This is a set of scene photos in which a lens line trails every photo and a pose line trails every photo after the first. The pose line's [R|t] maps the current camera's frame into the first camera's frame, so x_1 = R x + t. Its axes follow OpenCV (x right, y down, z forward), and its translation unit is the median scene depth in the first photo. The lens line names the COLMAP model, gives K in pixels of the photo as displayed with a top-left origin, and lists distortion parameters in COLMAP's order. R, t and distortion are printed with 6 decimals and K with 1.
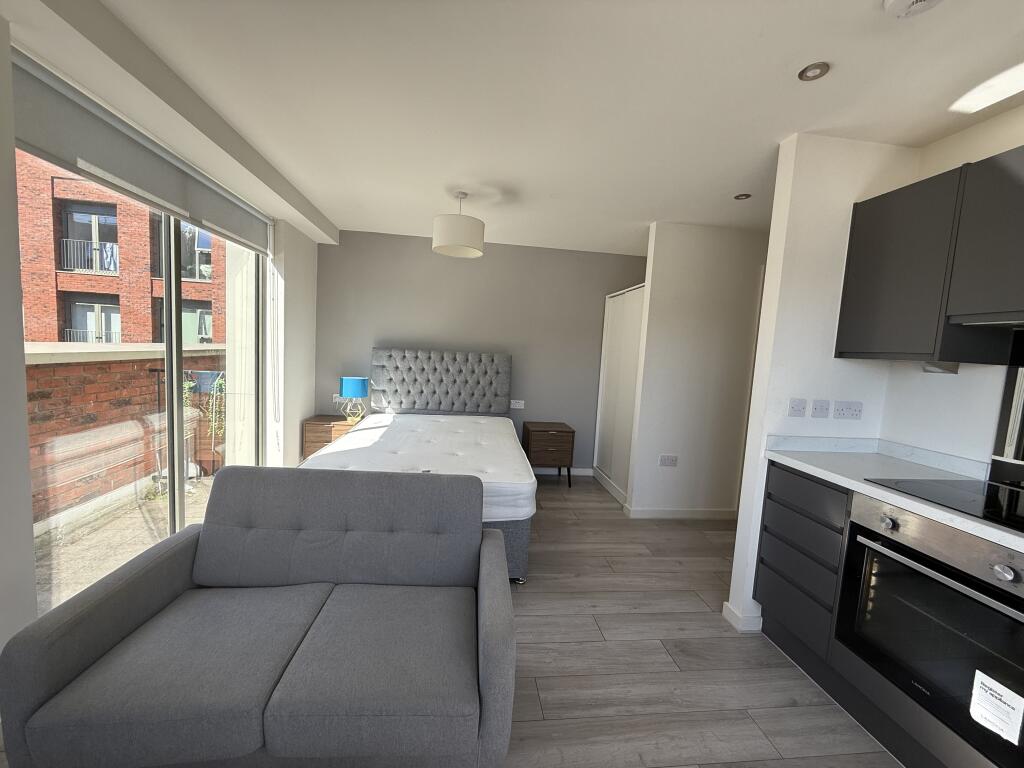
lens RADIAL K [[406.9, 0, 508.4], [0, 406.9, 383.7], [0, 0, 1]] dist [-0.002486, 0.000086]
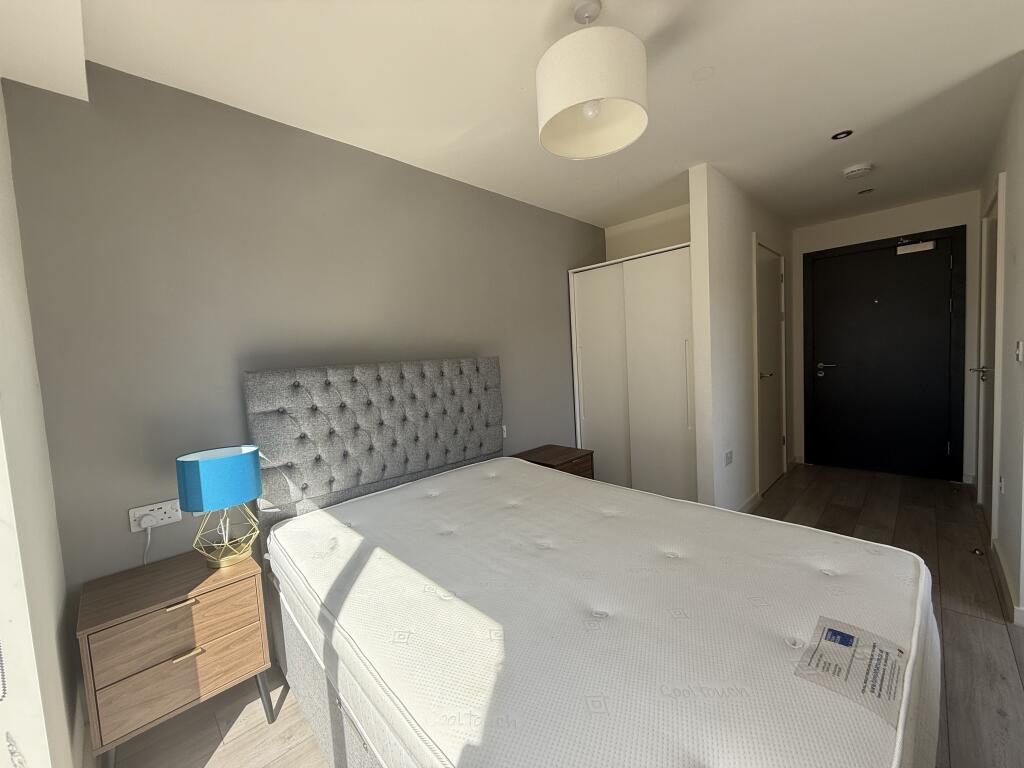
lens RADIAL K [[406.9, 0, 508.4], [0, 406.9, 383.7], [0, 0, 1]] dist [-0.002486, 0.000086]
pose [[0.785776, -0.140064, 0.602443, -0.372807], [0.145958, 0.988504, 0.039446, -0.053824], [-0.601043, 0.056936, 0.797186, 0.498644]]
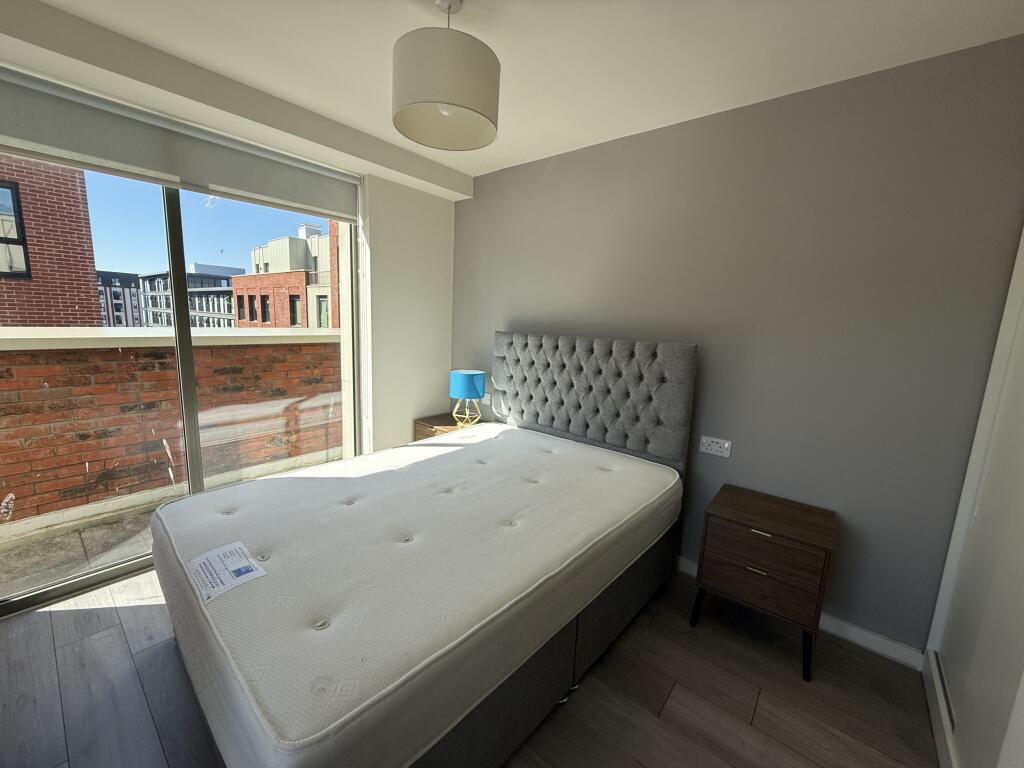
lens RADIAL K [[406.9, 0, 508.4], [0, 406.9, 383.7], [0, 0, 1]] dist [-0.002486, 0.000086]
pose [[0.686733, 0.087585, -0.721614, 0.213215], [-0.065842, 0.996129, 0.058244, -0.039507], [0.723921, 0.007515, 0.689841, 0.512540]]
